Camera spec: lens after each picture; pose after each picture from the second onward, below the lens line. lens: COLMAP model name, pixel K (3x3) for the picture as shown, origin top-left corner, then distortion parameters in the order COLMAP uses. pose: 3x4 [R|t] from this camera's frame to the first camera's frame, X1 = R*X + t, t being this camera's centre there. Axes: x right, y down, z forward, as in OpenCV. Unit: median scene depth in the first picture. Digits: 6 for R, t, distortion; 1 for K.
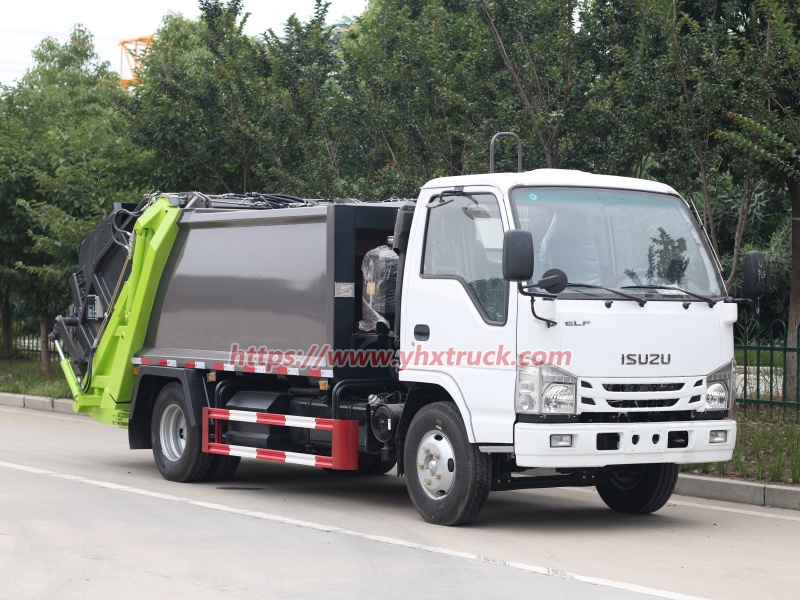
lens RADIAL K [[2180.9, 0, 400.0], [0, 2180.9, 300.0], [0, 0, 1]] dist [0.152611, 0.727603]
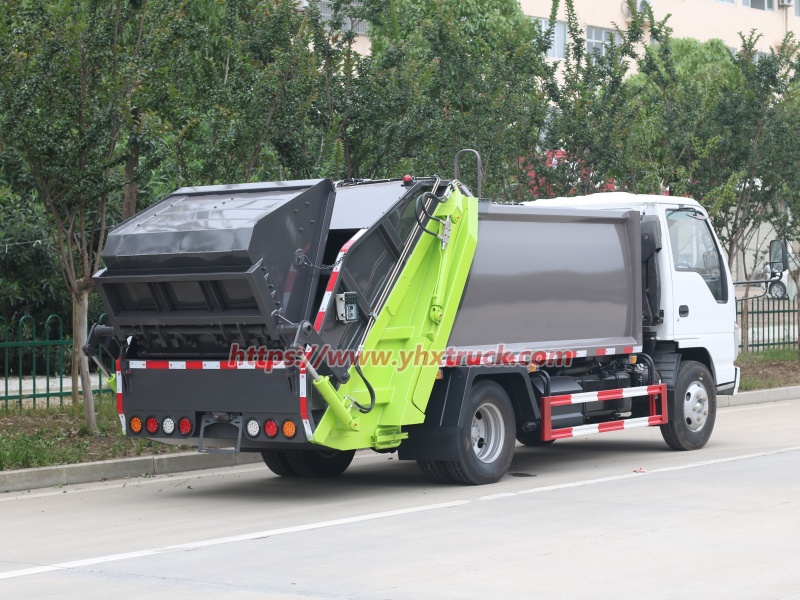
lens RADIAL K [[2180.9, 0, 400.0], [0, 2180.9, 300.0], [0, 0, 1]] dist [0.152611, 0.727603]
pose [[-0.450745, -0.002636, 0.892649, -1.065941], [0.017457, 0.999778, 0.011768, -0.010466], [-0.892482, 0.020887, -0.450599, 1.677345]]
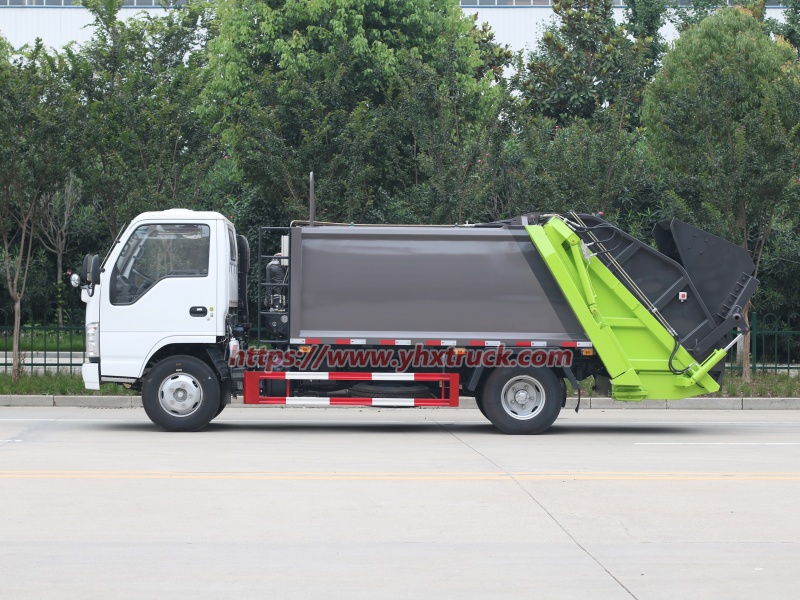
lens RADIAL K [[2180.9, 0, 400.0], [0, 2180.9, 300.0], [0, 0, 1]] dist [0.152611, 0.727603]
pose [[0.478542, -0.012558, 0.877975, -1.404076], [-0.006305, 0.999823, 0.017737, -0.022257], [-0.878042, -0.014023, 0.478378, 0.327713]]
